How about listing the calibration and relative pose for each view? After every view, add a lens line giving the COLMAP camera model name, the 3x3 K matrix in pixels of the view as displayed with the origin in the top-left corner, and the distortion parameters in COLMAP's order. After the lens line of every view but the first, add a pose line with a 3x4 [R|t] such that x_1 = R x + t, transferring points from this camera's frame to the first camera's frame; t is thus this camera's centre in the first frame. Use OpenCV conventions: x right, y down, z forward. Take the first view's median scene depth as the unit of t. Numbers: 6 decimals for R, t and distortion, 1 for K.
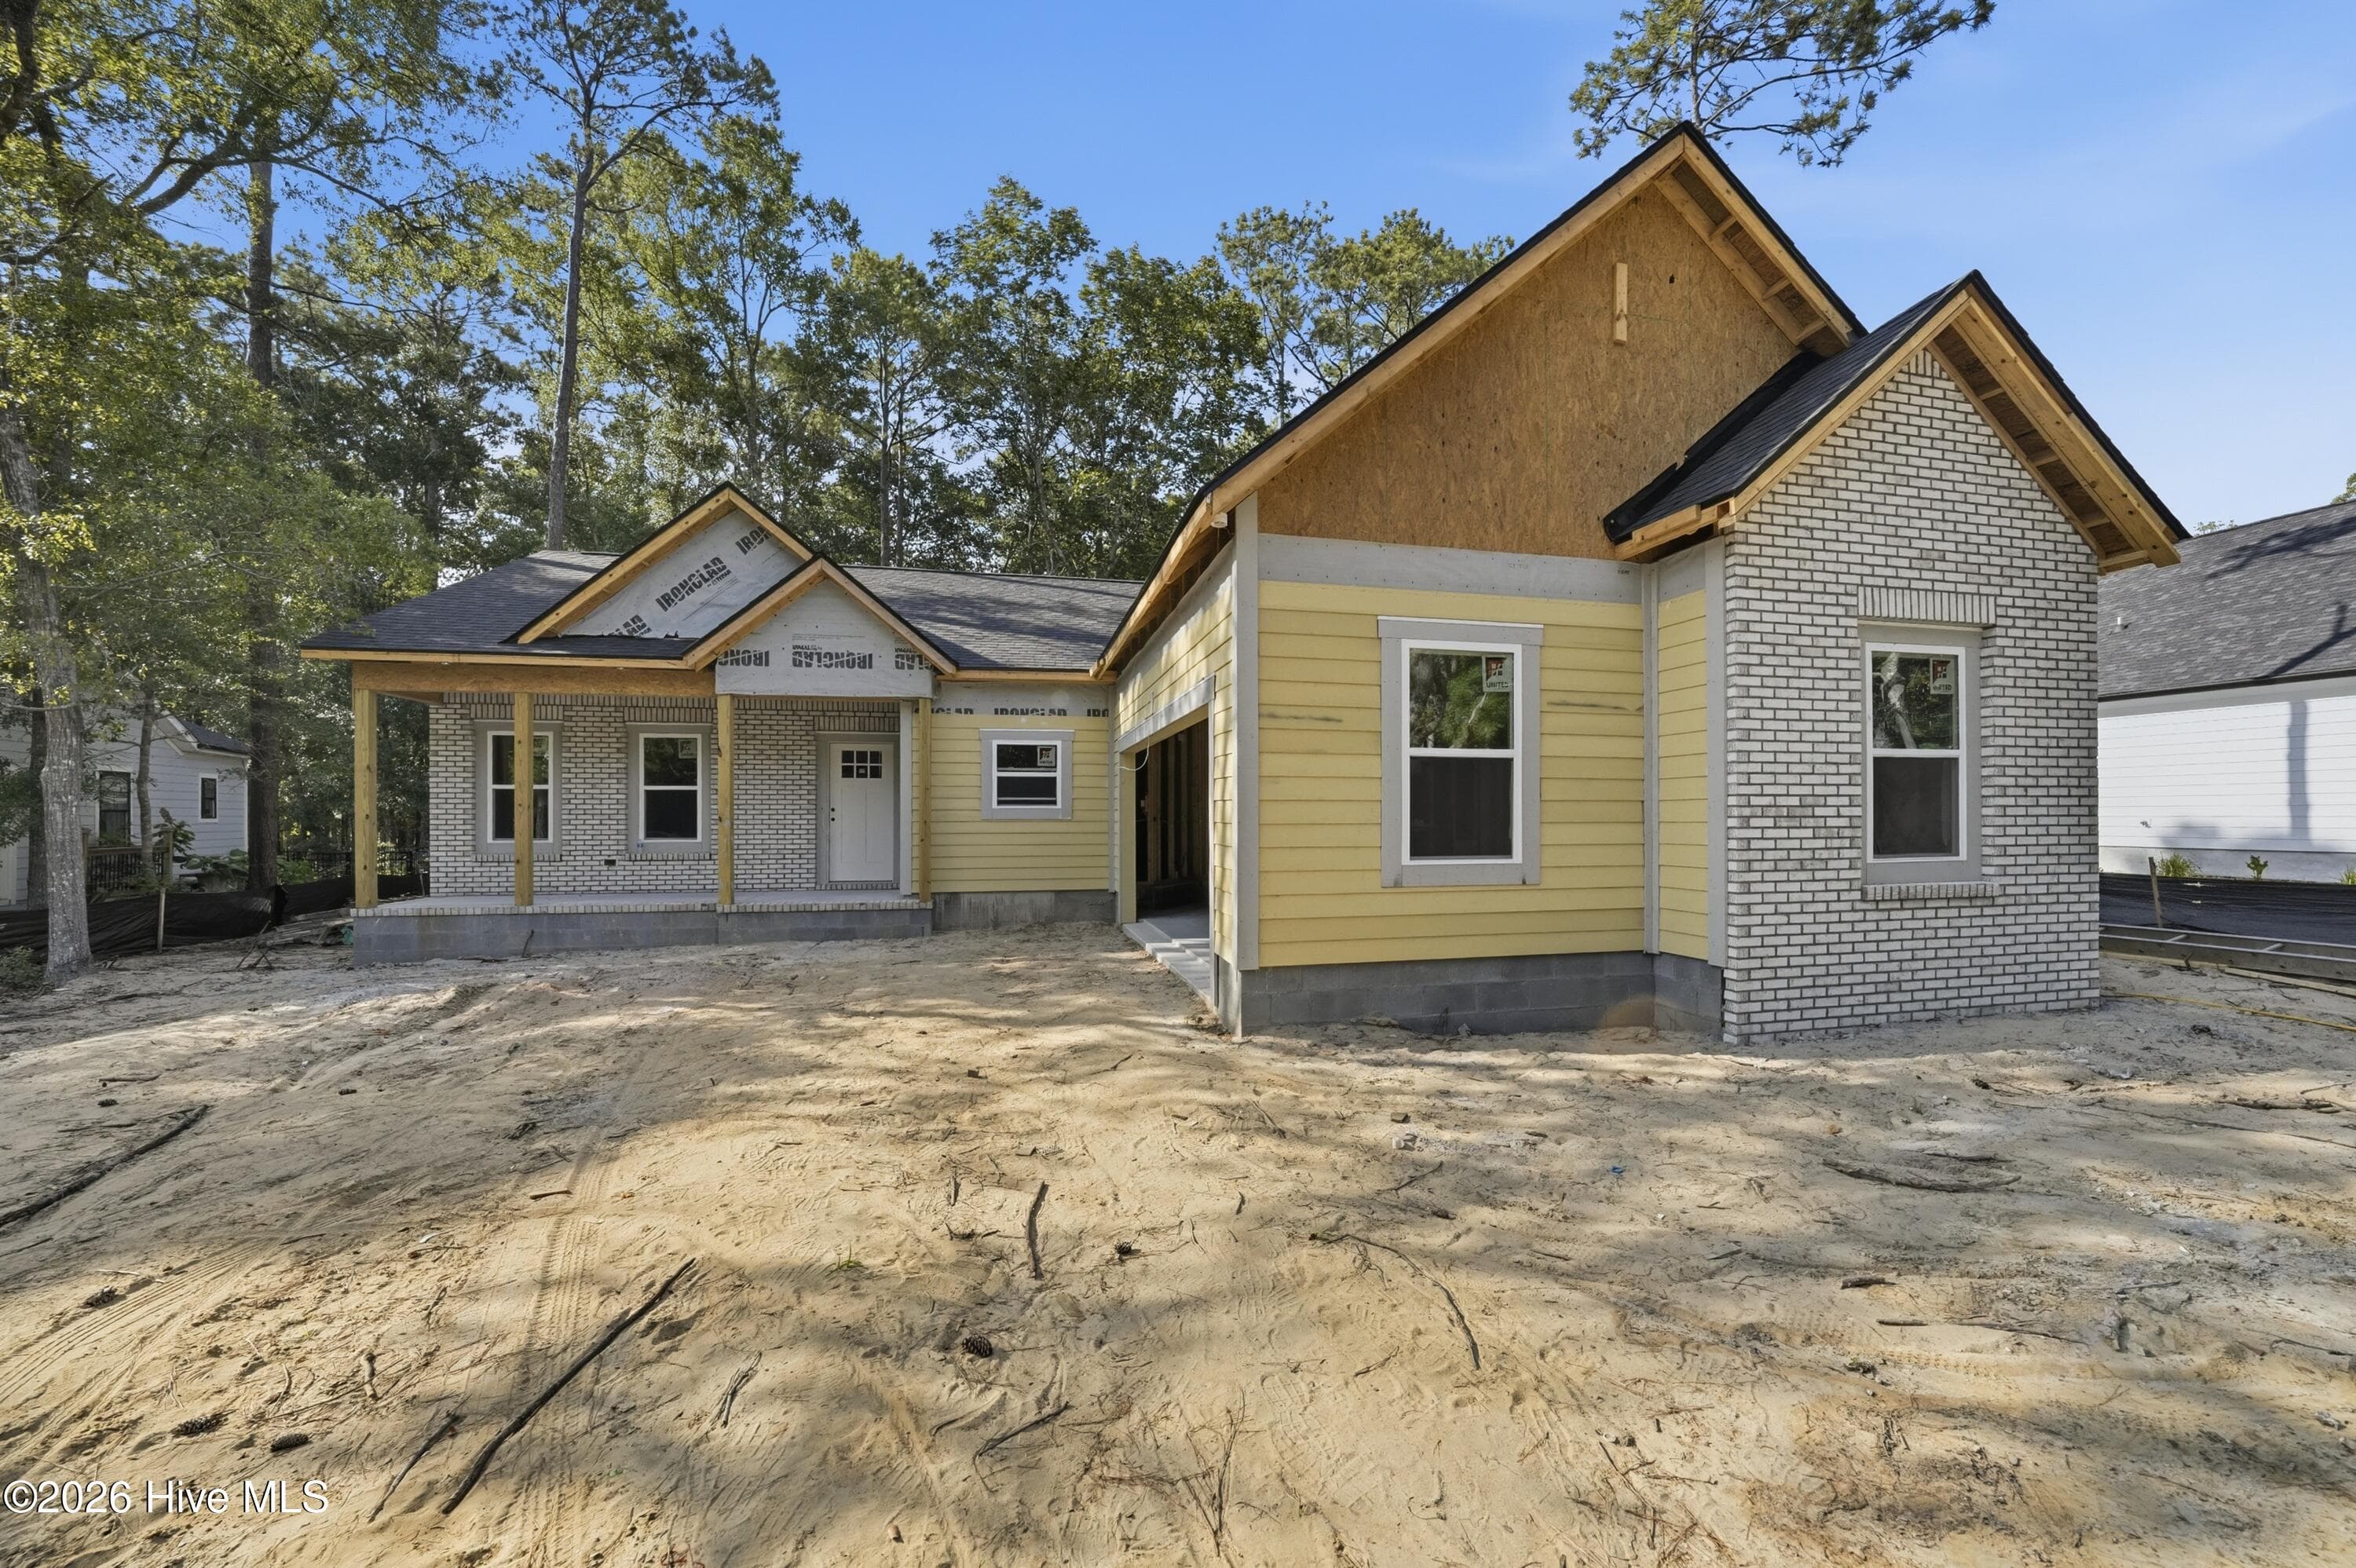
lens RADIAL K [[879.4, 0, 1168.9], [0, 879.4, 819.1], [0, 0, 1]] dist [-0.002462, 0.000500]
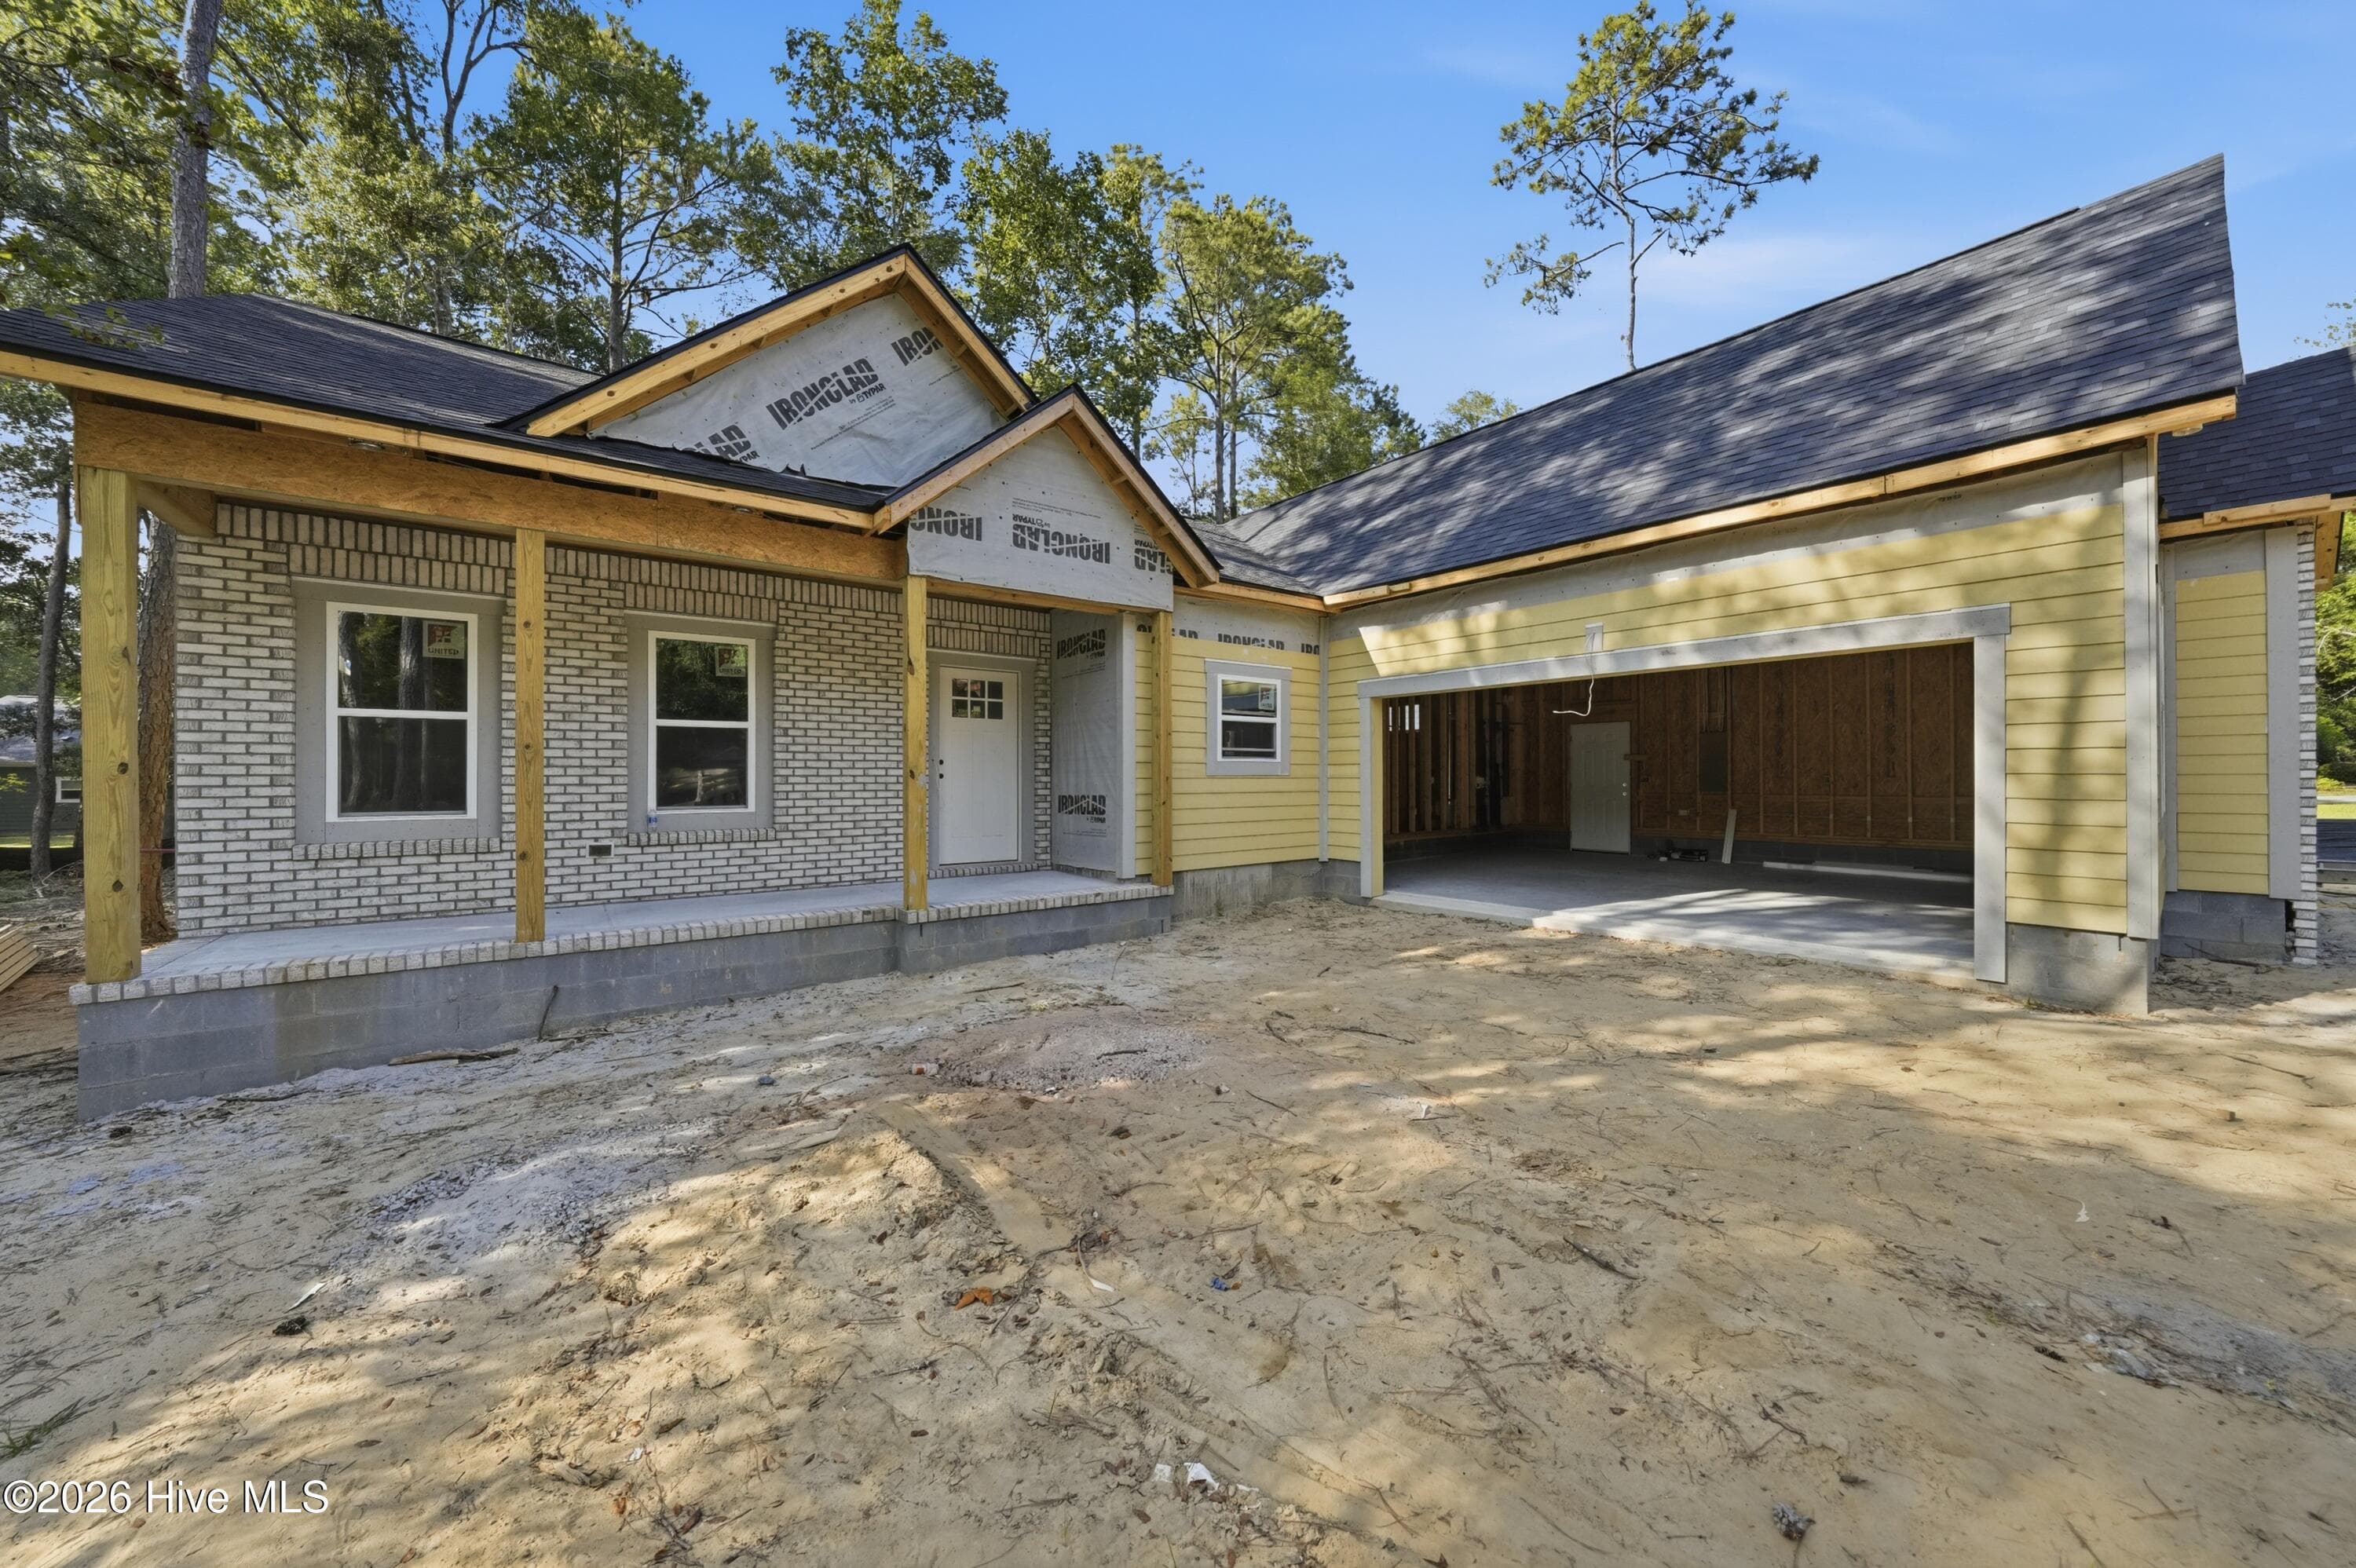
lens RADIAL K [[841.3, 0, 1187.0], [0, 841.3, 780.8], [0, 0, 1]] dist [-0.002450, -0.000166]
pose [[0.889634, -0.002058, 0.456669, -0.573697], [0.003510, 0.999991, -0.002331, 0.006805], [-0.456660, 0.003677, 0.889634, 0.352560]]
